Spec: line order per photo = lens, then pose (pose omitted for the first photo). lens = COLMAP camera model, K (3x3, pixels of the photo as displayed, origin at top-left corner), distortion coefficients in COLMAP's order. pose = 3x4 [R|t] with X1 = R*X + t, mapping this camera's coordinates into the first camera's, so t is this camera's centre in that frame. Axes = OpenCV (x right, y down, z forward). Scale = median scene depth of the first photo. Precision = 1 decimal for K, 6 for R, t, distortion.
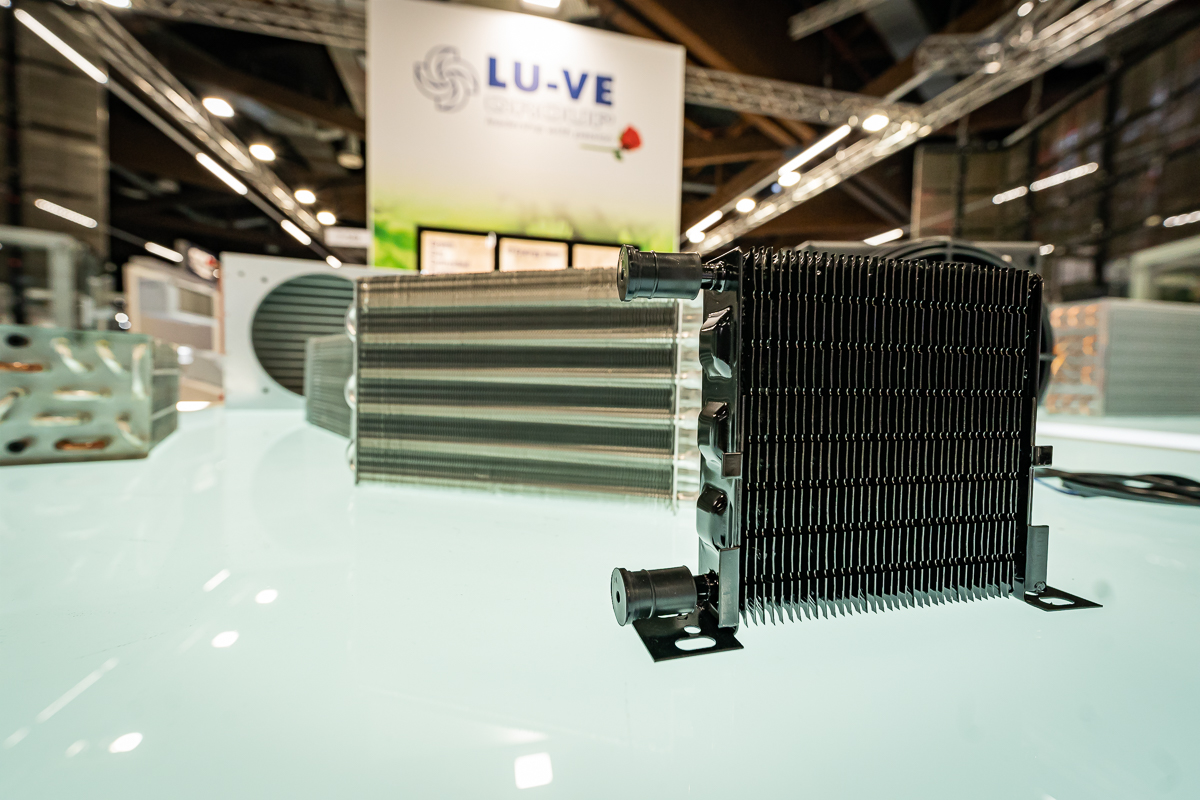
lens RADIAL K [[487.4, 0, 602.5], [0, 487.4, 402.7], [0, 0, 1]] dist [-0.000864, -0.000048]
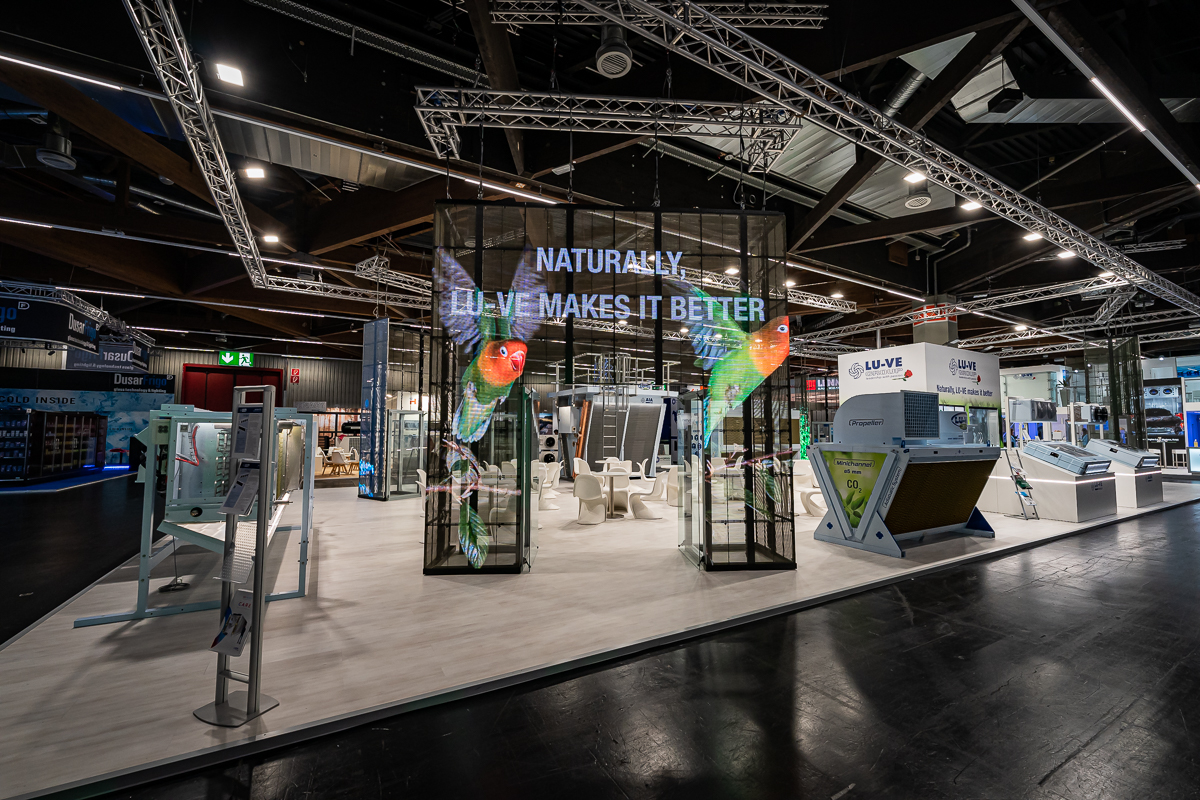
lens RADIAL K [[487.4, 0, 596.3], [0, 487.4, 400.8], [0, 0, 1]] dist [-0.000864, -0.000048]
pose [[0.269996, -0.081331, -0.959420, 1.791258], [-0.044205, 0.994329, -0.096730, 0.027616], [0.961846, 0.068528, 0.264870, -1.270398]]
